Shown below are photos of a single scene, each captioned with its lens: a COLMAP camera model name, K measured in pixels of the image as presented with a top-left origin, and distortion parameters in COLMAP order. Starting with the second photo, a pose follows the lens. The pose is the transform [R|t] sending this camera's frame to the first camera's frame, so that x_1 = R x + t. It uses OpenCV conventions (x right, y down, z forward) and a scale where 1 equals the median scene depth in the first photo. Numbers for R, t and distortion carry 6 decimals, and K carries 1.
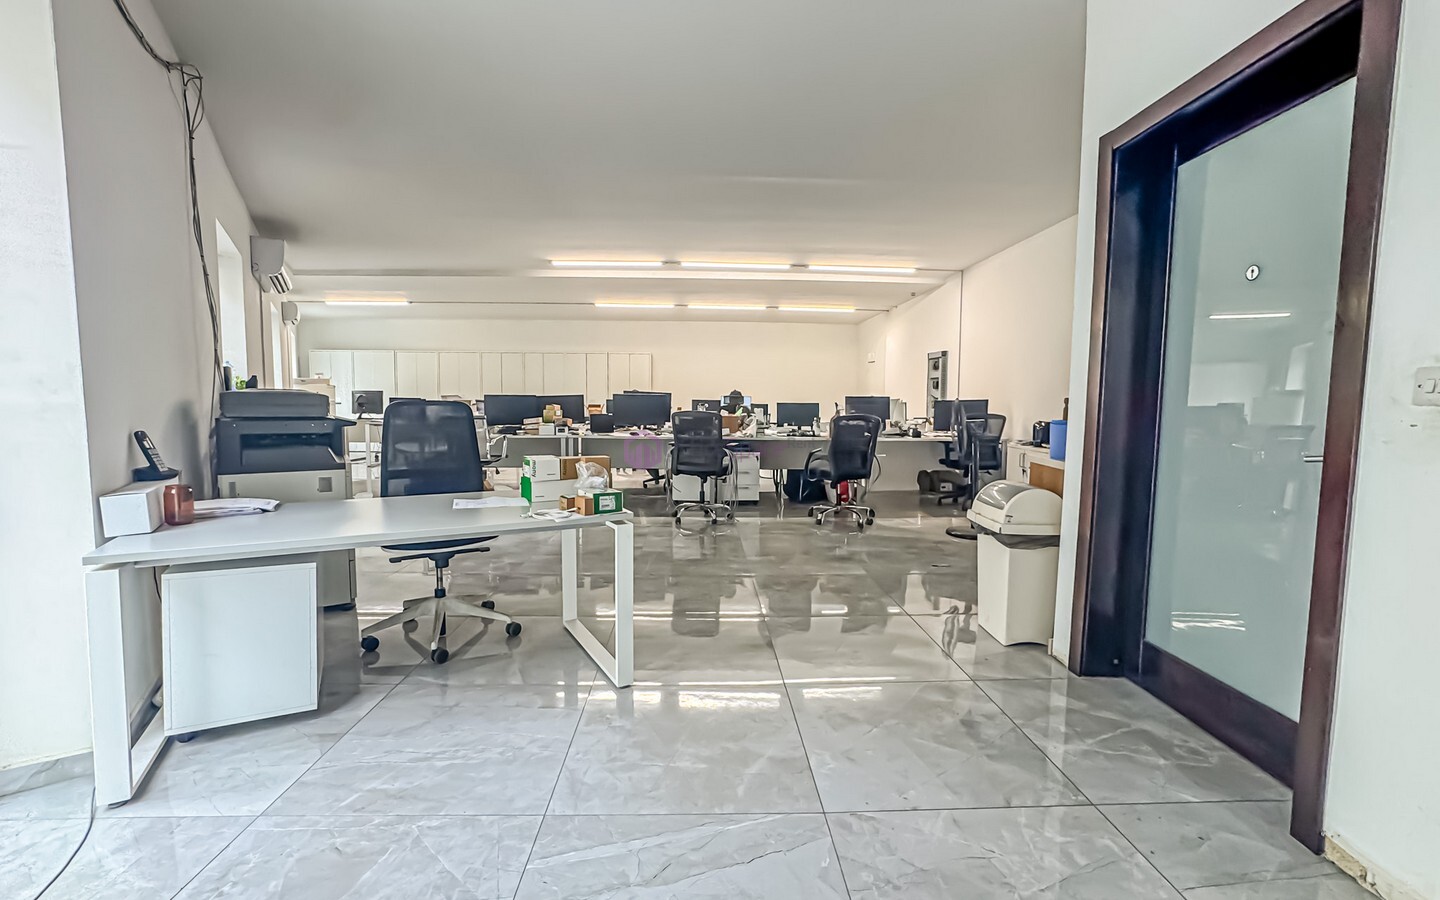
lens RADIAL K [[571.6, 0, 714.9], [0, 571.6, 447.9], [0, 0, 1]] dist [-0.013333, 0.007712]
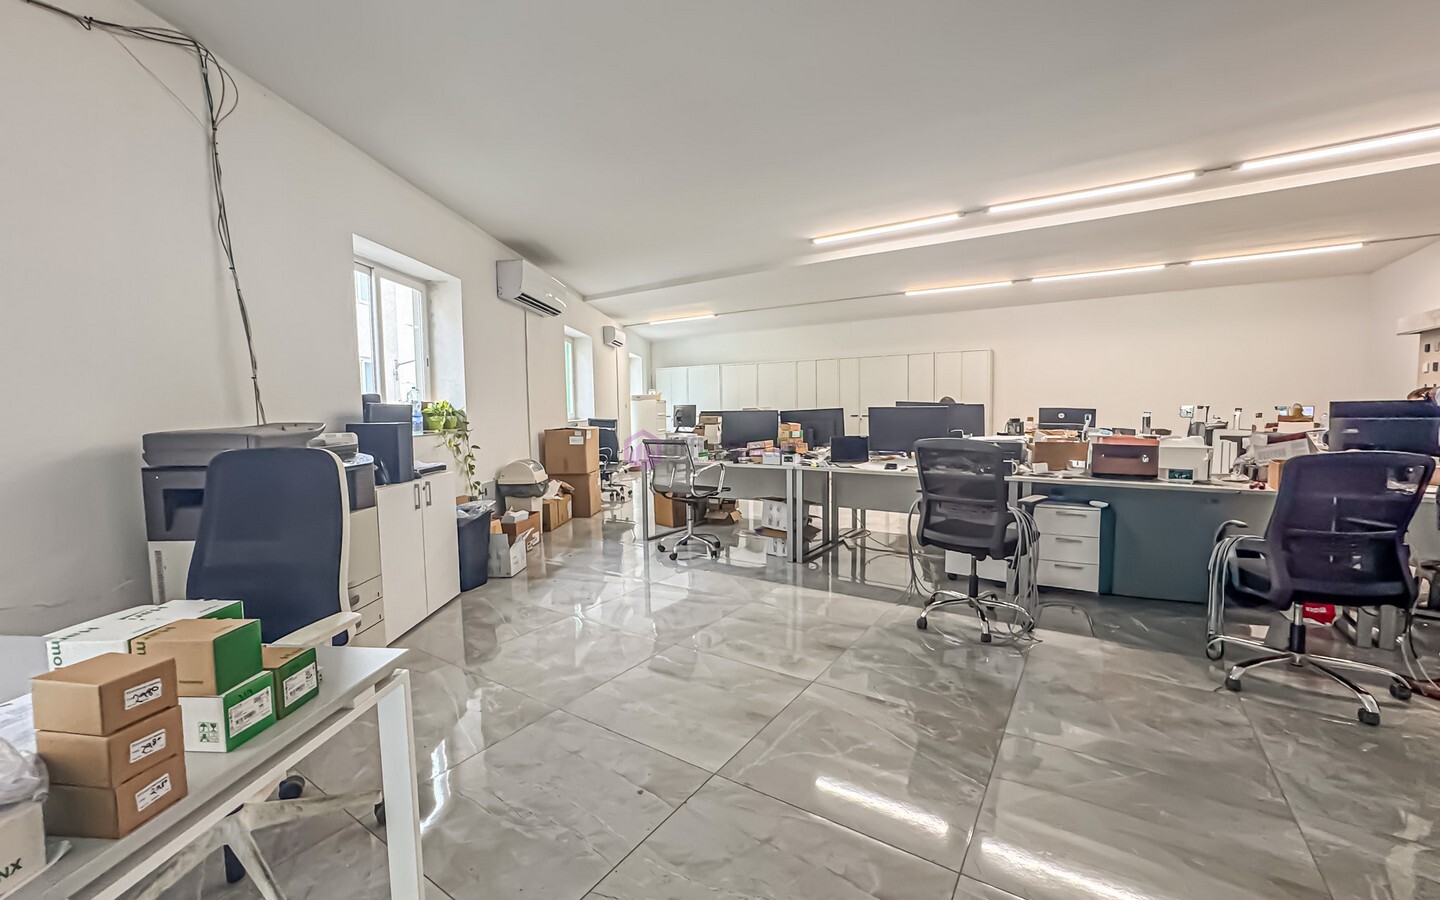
lens RADIAL K [[571.6, 0, 732.1], [0, 571.6, 441.8], [0, 0, 1]] dist [-0.013333, 0.007712]
pose [[0.828269, 0.015883, -0.560105, 0.070917], [-0.027465, 0.999547, -0.012270, -0.034602], [0.559657, 0.025546, 0.828331, 0.285654]]
